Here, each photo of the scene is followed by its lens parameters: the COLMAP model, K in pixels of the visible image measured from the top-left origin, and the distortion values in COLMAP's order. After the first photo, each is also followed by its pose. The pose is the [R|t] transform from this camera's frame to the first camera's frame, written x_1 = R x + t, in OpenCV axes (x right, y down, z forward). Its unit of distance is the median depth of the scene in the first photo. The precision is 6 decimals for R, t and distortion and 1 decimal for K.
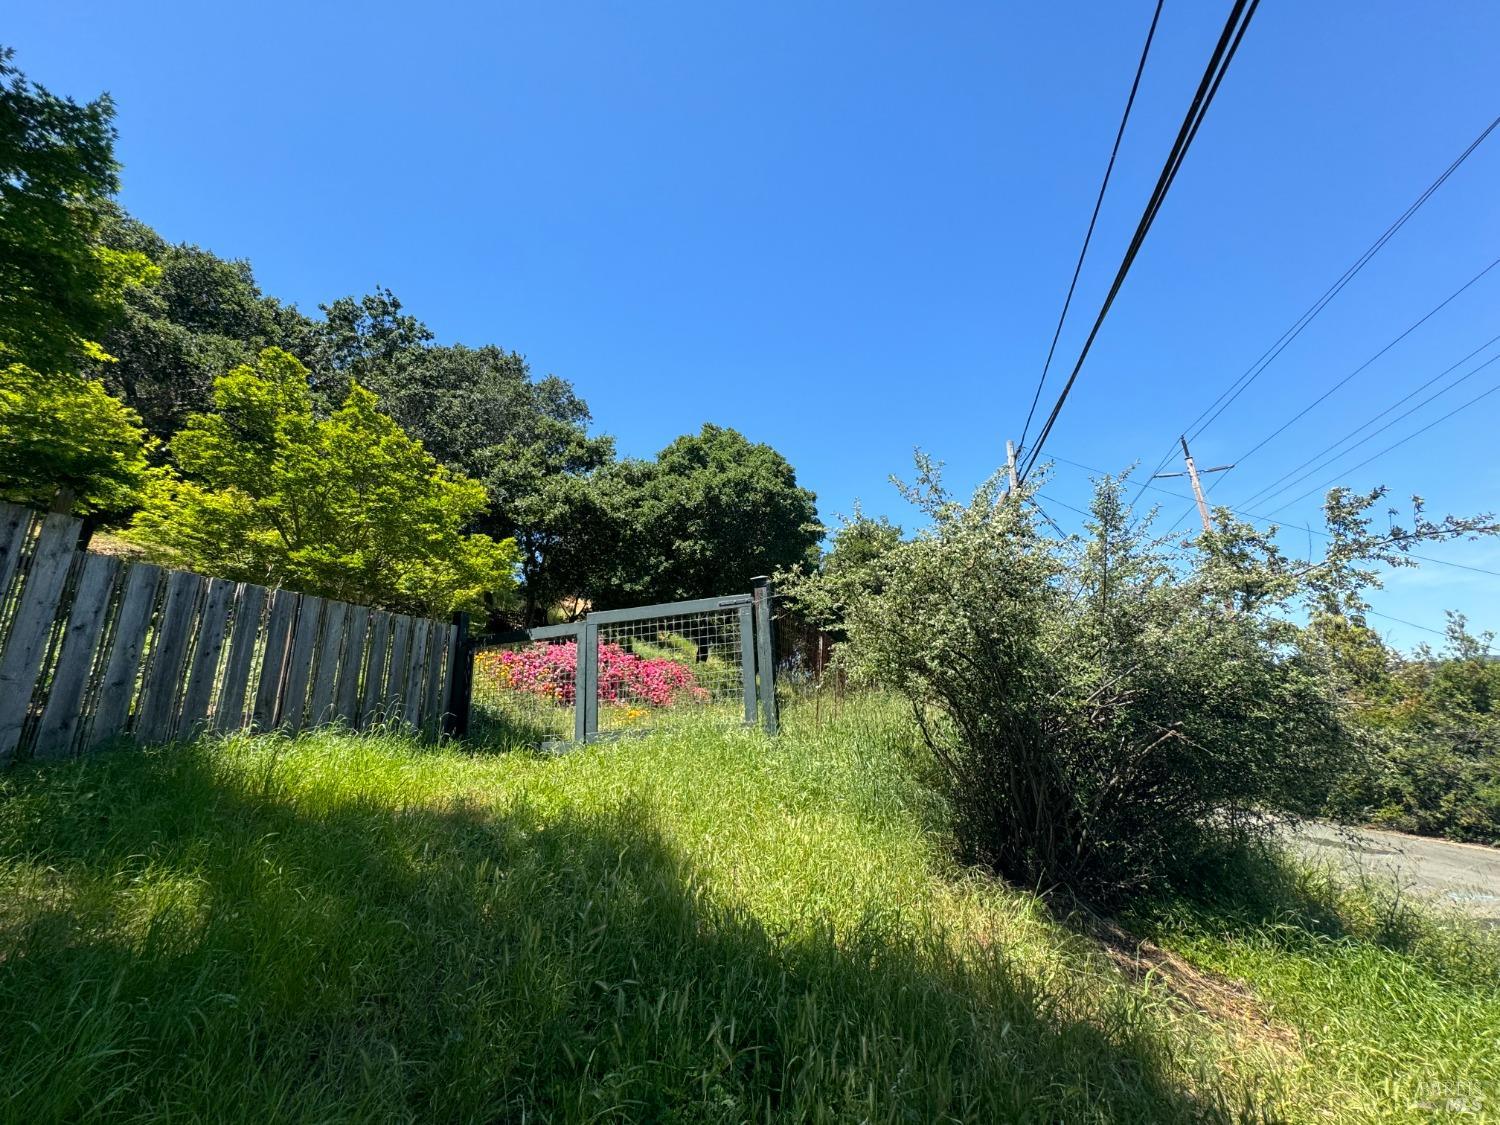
lens RADIAL K [[607.1, 0, 766.2], [0, 607.1, 545.3], [0, 0, 1]] dist [-0.000319, 0.000269]
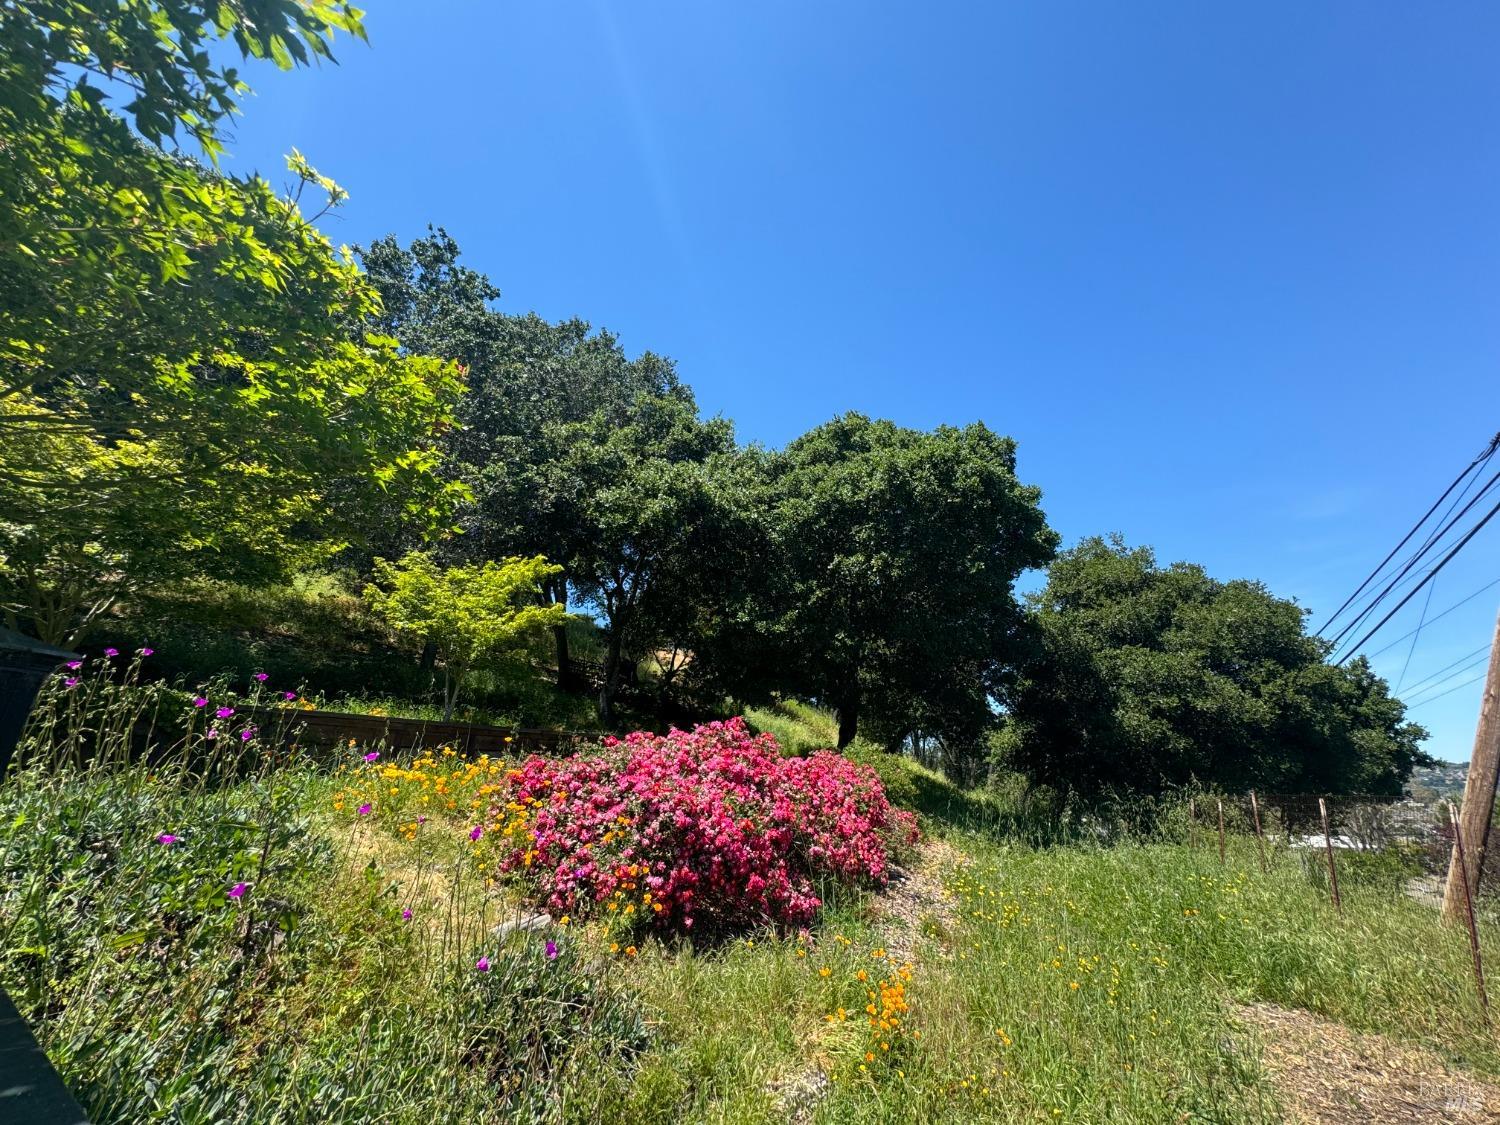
lens RADIAL K [[594.4, 0, 750.3], [0, 594.4, 564.3], [0, 0, 1]] dist [-0.004818, 0.000538]
pose [[0.988310, -0.007789, -0.152259, -0.138034], [-0.002162, 0.997878, -0.065080, 0.041174], [0.152443, 0.064649, 0.986196, 0.361803]]
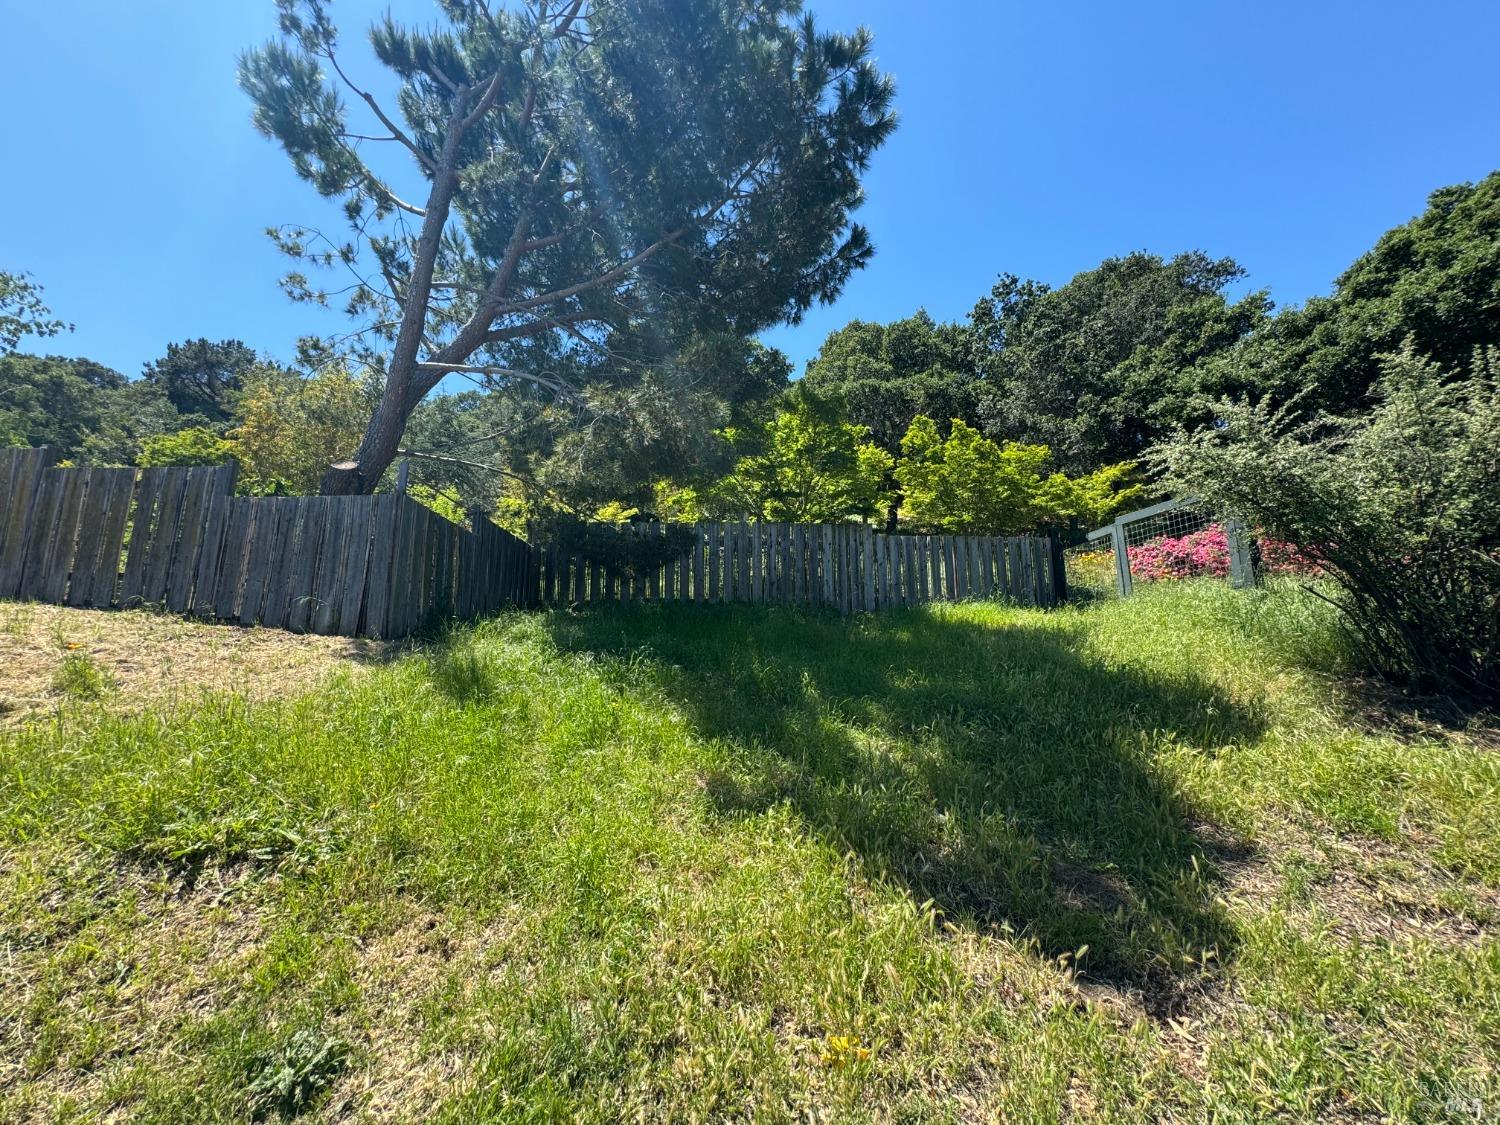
lens RADIAL K [[594.4, 0, 750.3], [0, 594.4, 564.3], [0, 0, 1]] dist [-0.004818, 0.000538]
pose [[0.423208, -0.097879, -0.900730, 0.187516], [0.265515, 0.963899, 0.020009, -0.012767], [0.866254, -0.247625, 0.433918, -0.122262]]
